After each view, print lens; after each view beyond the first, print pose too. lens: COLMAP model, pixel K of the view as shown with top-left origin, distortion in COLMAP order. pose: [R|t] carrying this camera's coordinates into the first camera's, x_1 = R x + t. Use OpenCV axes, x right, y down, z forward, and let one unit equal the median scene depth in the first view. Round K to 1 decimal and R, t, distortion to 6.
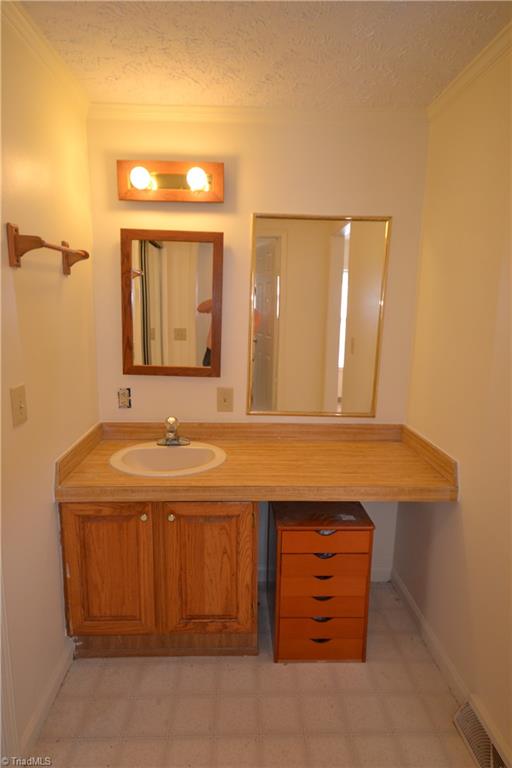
lens RADIAL K [[432.1, 0, 254.7], [0, 432.1, 378.1], [0, 0, 1]] dist [0.005969, 0.001099]
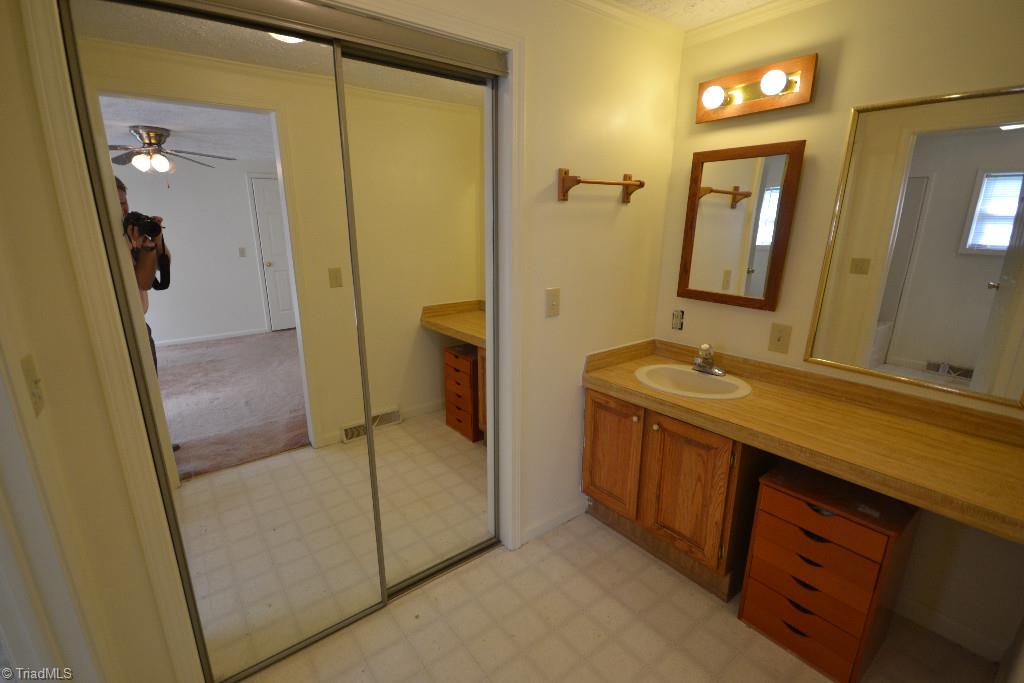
lens RADIAL K [[454.8, 0, 505.9], [0, 454.8, 353.8], [0, 0, 1]] dist [-0.002551, -0.001105]
pose [[0.579060, 0.203205, -0.789555, 0.424771], [-0.129473, 0.979071, 0.157025, 0.009605], [0.804938, 0.011299, 0.593251, 0.011659]]
